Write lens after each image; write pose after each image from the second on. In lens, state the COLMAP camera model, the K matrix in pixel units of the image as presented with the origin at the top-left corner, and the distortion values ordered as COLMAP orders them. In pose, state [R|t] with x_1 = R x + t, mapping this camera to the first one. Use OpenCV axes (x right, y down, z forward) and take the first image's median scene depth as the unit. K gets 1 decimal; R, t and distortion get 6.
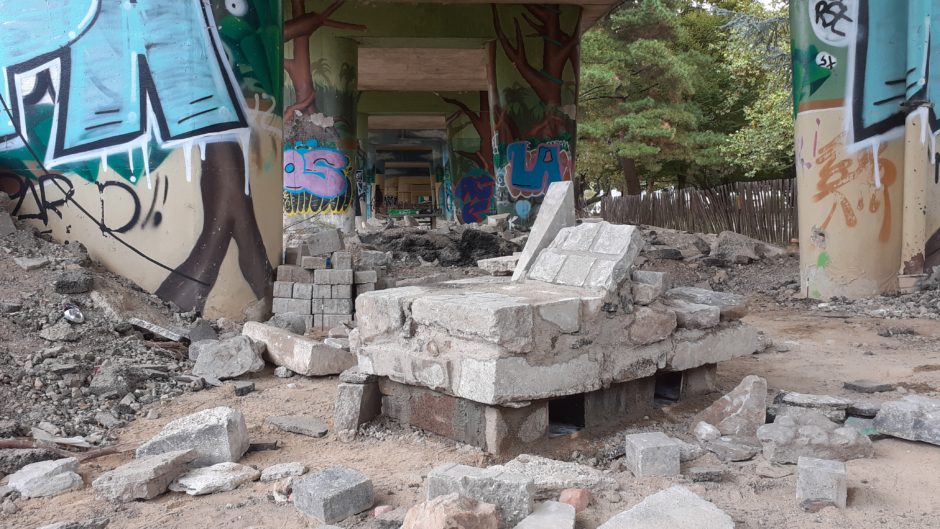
lens RADIAL K [[761.0, 0, 466.4], [0, 761.0, 289.4], [0, 0, 1]] dist [0.042784, -0.092884]
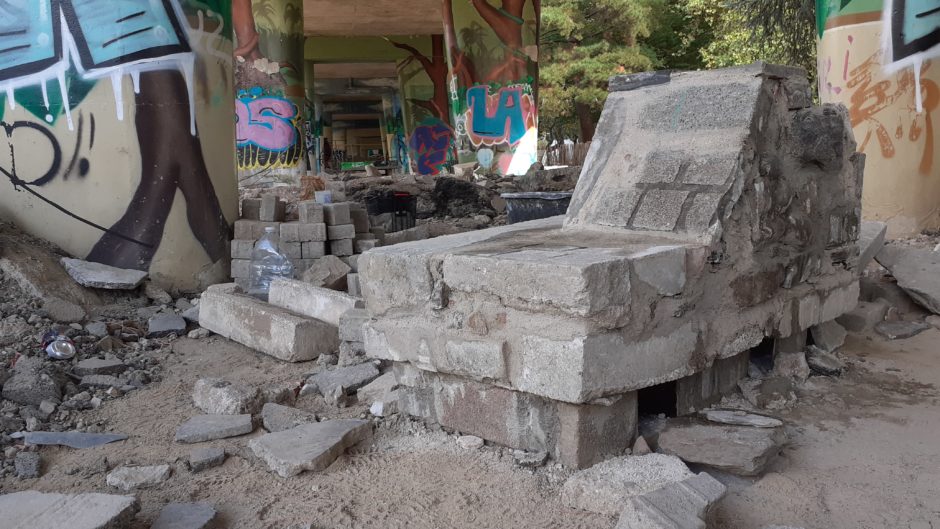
lens RADIAL K [[768.5, 0, 469.3], [0, 768.5, 285.0], [0, 0, 1]] dist [0.004654, -0.007675]
pose [[0.997319, -0.035345, 0.064068, -0.052106], [0.031821, 0.997967, 0.055212, 0.000520], [-0.065889, -0.053025, 0.996417, 0.152398]]
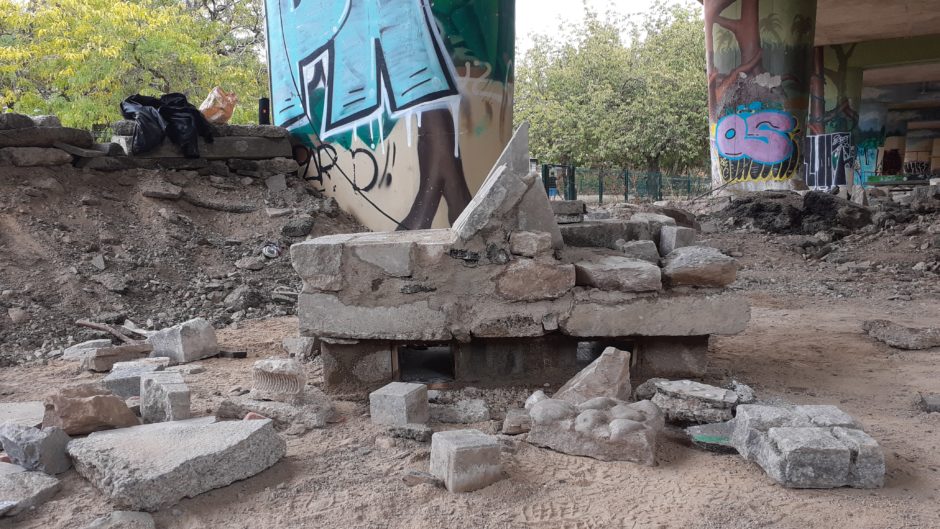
lens RADIAL K [[739.1, 0, 471.5], [0, 739.1, 299.0], [0, 0, 1]] dist [0.091628, -0.128647]
pose [[0.793120, 0.081712, -0.603560, 0.410784], [-0.050765, 0.996380, 0.068185, 0.008193], [0.606947, -0.023439, 0.794397, 0.156189]]
